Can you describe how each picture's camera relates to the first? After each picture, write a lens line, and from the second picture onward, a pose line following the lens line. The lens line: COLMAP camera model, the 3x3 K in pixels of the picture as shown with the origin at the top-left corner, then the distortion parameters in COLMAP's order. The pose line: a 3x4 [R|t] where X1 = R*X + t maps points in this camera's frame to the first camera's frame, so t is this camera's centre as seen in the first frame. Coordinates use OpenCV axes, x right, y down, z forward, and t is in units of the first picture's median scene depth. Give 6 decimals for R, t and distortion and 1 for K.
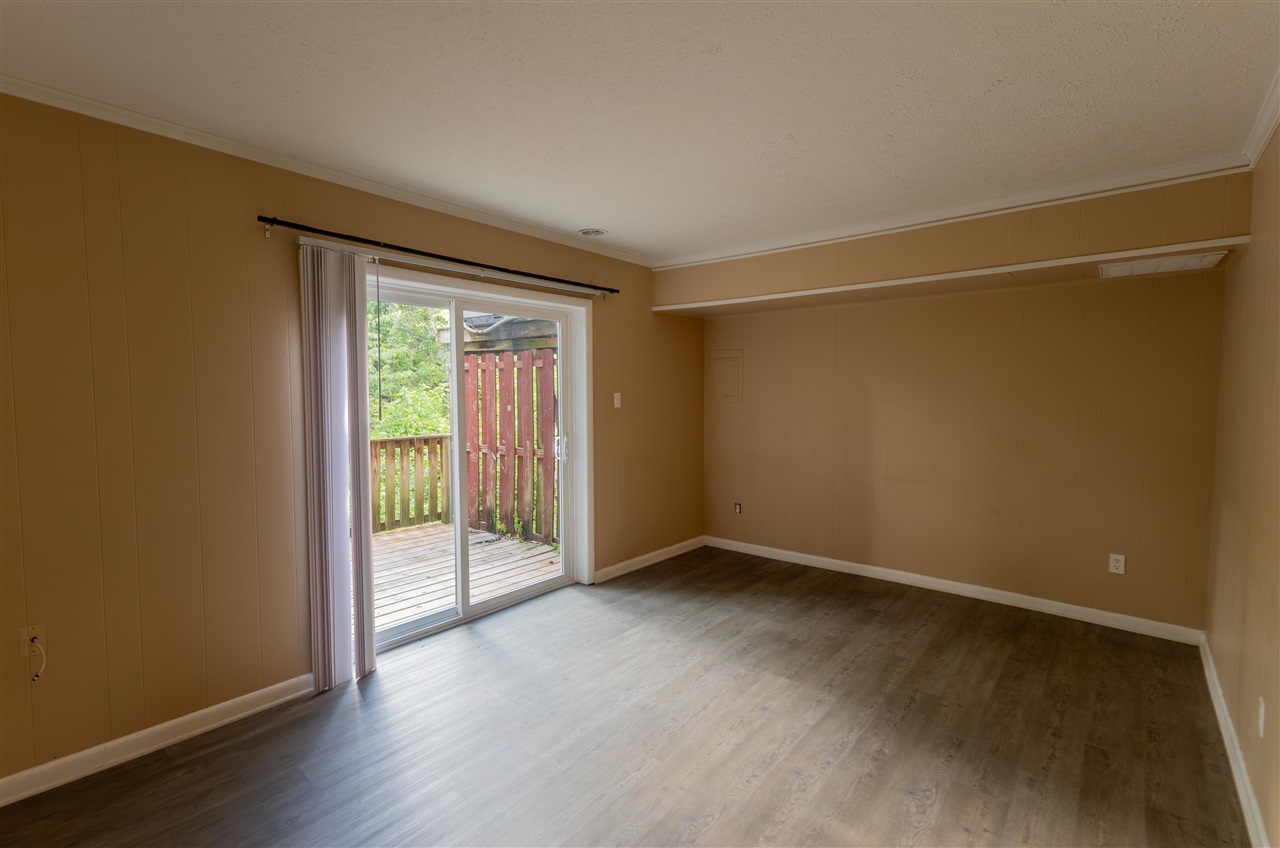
lens RADIAL K [[602.4, 0, 642.2], [0, 602.4, 422.8], [0, 0, 1]] dist [0.000944, -0.000317]
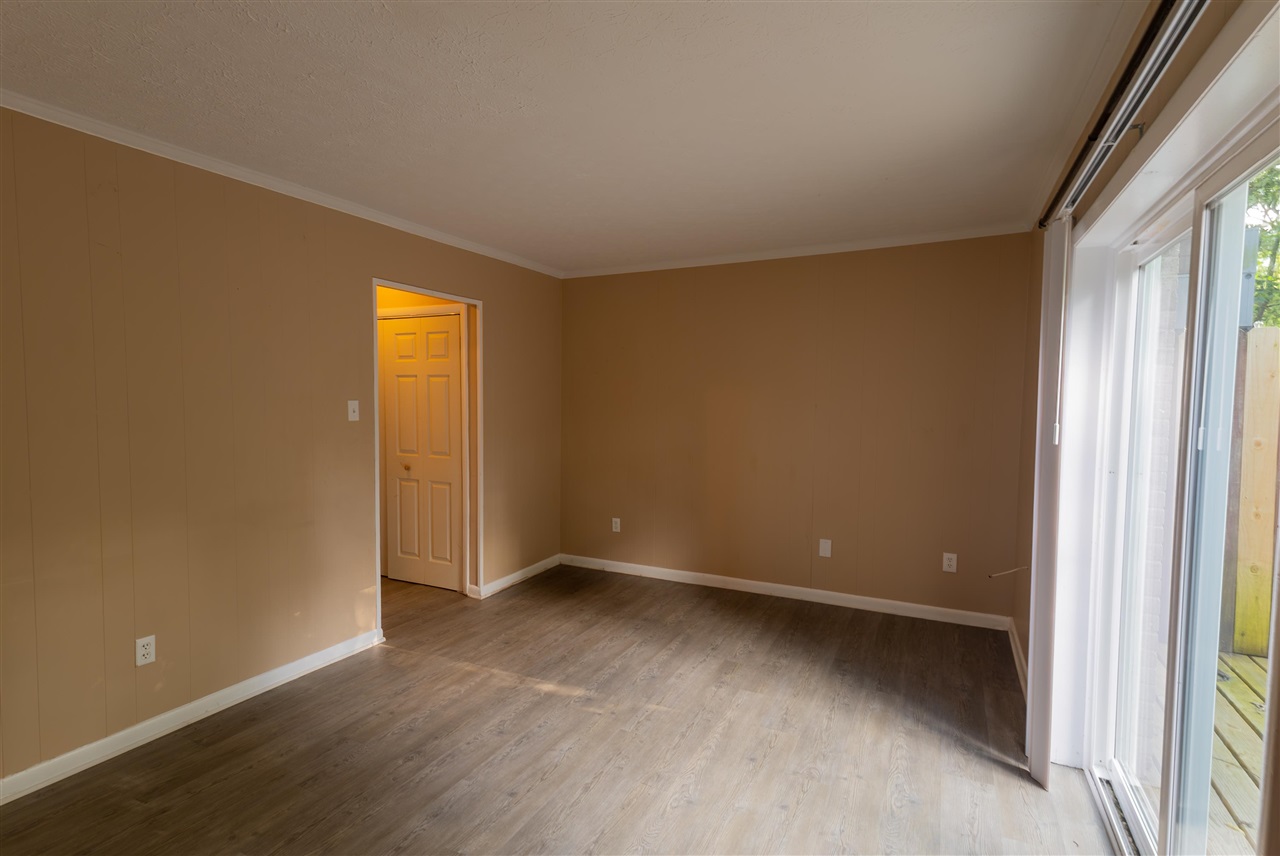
lens RADIAL K [[602.4, 0, 639.2], [0, 602.4, 427.9], [0, 0, 1]] dist [0.000944, -0.000317]
pose [[-0.973226, 0.004661, -0.229802, 0.240245], [-0.020221, 0.994181, 0.105804, -0.108603], [0.228958, 0.107618, -0.967469, 1.917815]]
